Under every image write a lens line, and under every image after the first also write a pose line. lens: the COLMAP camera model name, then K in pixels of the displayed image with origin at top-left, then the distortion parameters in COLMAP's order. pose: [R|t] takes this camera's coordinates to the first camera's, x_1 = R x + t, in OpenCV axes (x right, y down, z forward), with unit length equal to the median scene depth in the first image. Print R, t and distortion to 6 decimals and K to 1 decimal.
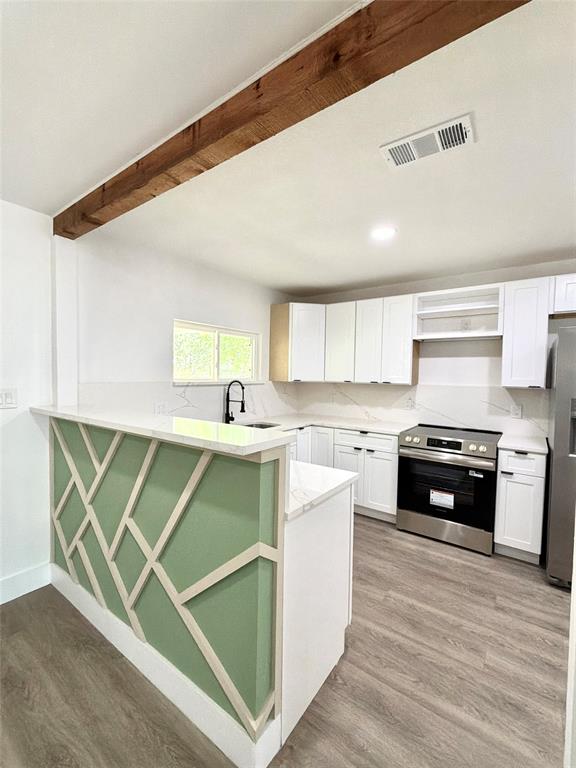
lens RADIAL K [[332.2, 0, 288.4], [0, 332.2, 384.7], [0, 0, 1]] dist [-0.002318, 0.000840]
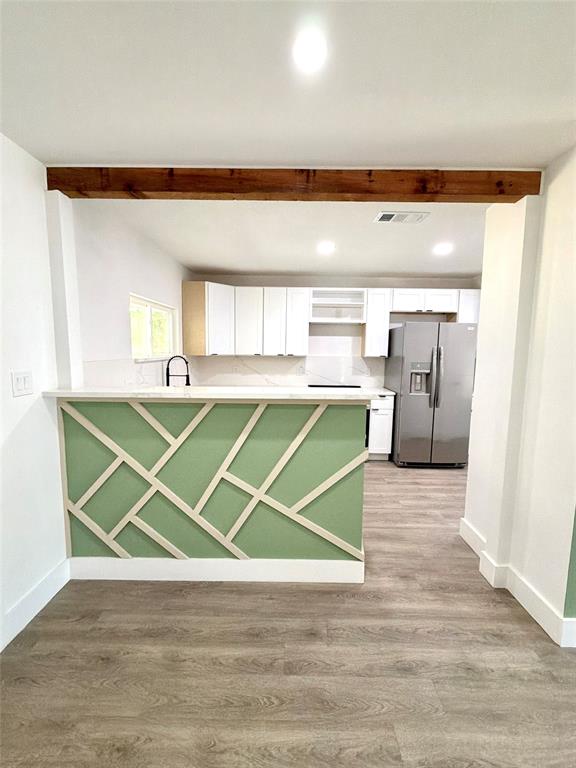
lens RADIAL K [[332.2, 0, 288.4], [0, 332.2, 384.6], [0, 0, 1]] dist [-0.002318, 0.000840]
pose [[0.811955, -0.070780, 0.579413, -0.558351], [0.019963, 0.995408, 0.093622, -0.015113], [-0.583379, -0.064450, 0.809639, -0.056724]]
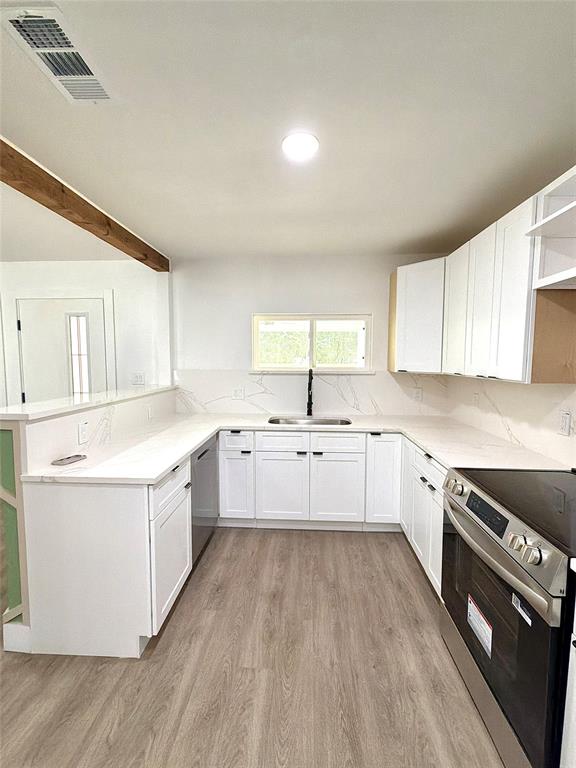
lens RADIAL K [[332.2, 0, 287.7], [0, 332.2, 384.0], [0, 0, 1]] dist [-0.002318, 0.000840]
pose [[0.542064, 0.049515, -0.838877, 0.683665], [-0.021728, 0.998755, 0.044912, -0.015753], [0.840056, -0.006118, 0.542465, 0.503271]]
